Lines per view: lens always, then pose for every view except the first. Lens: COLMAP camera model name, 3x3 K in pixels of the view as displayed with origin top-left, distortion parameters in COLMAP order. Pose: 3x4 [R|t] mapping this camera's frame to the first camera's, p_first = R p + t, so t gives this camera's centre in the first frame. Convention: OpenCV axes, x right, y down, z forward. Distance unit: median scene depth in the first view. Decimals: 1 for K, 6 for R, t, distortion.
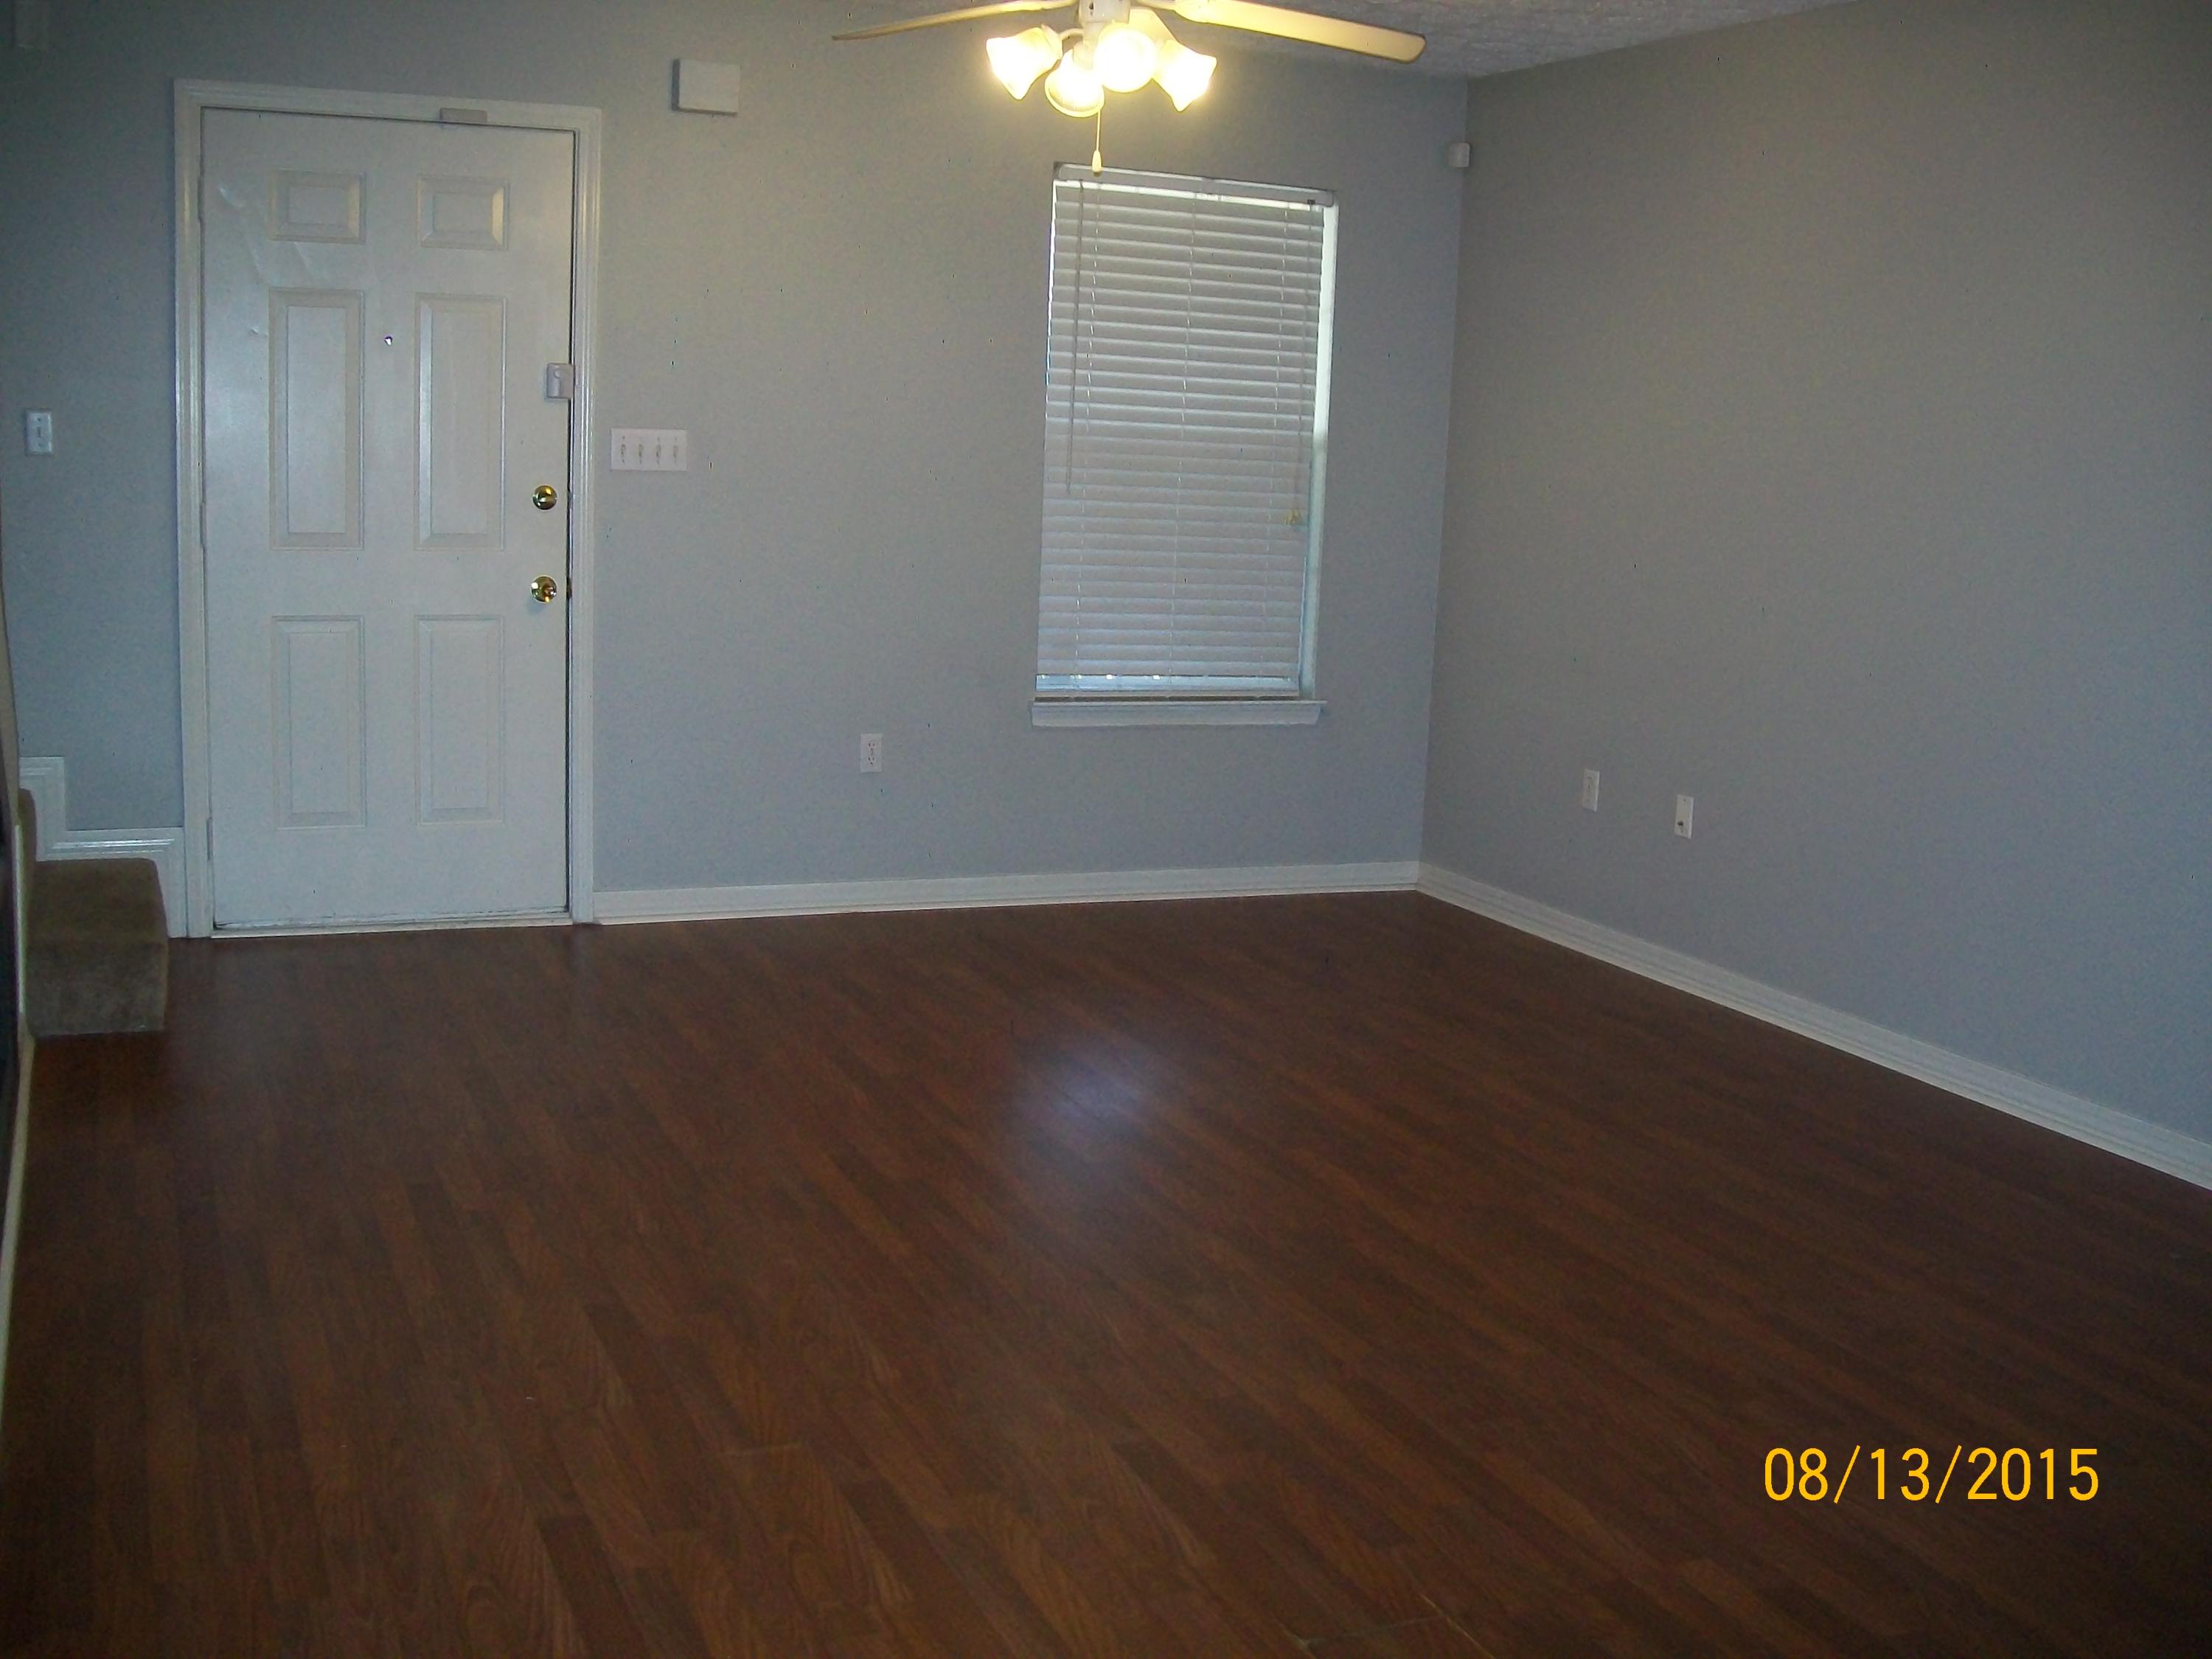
lens RADIAL K [[2292.7, 0, 1106.0], [0, 2292.7, 829.5], [0, 0, 1]] dist [-0.179690, 0.141462]
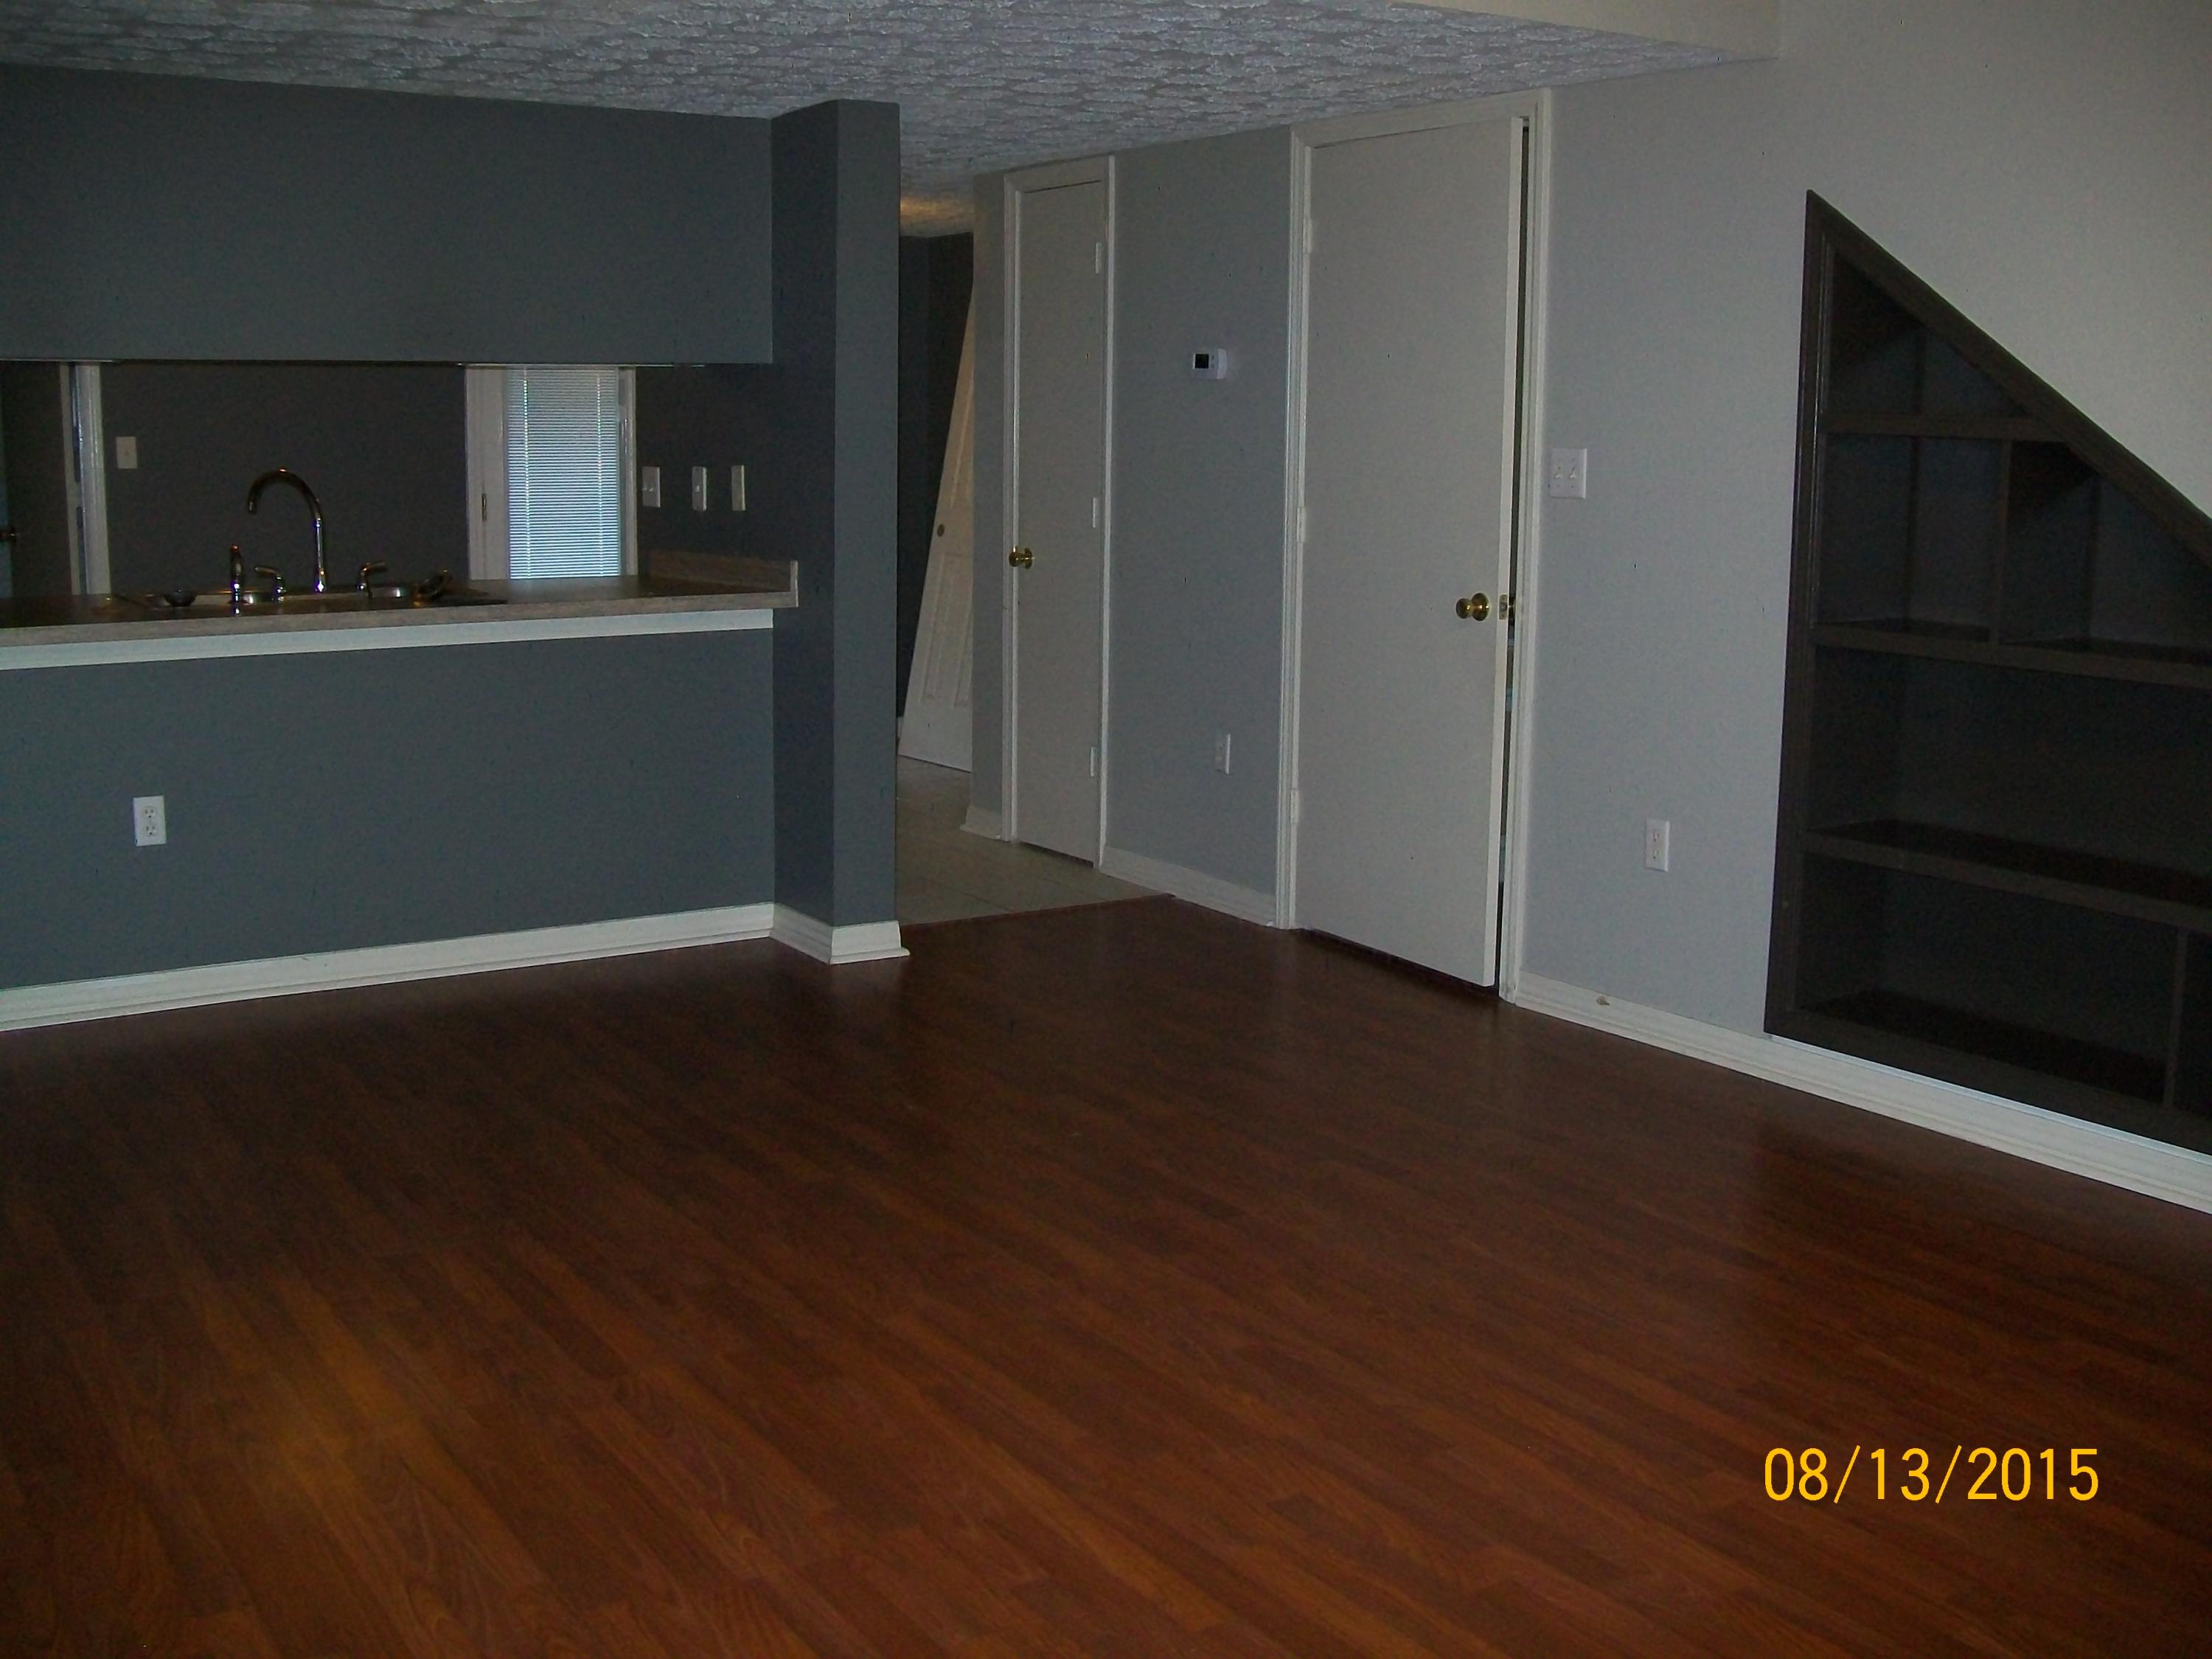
lens RADIAL K [[2292.7, 0, 1106.0], [0, 2292.7, 829.5], [0, 0, 1]] dist [-0.179690, 0.141462]
pose [[-0.982787, -0.011875, -0.184361, 0.275952], [-0.073534, 0.940617, 0.331410, -0.306147], [0.169478, 0.339262, -0.925299, 1.828096]]
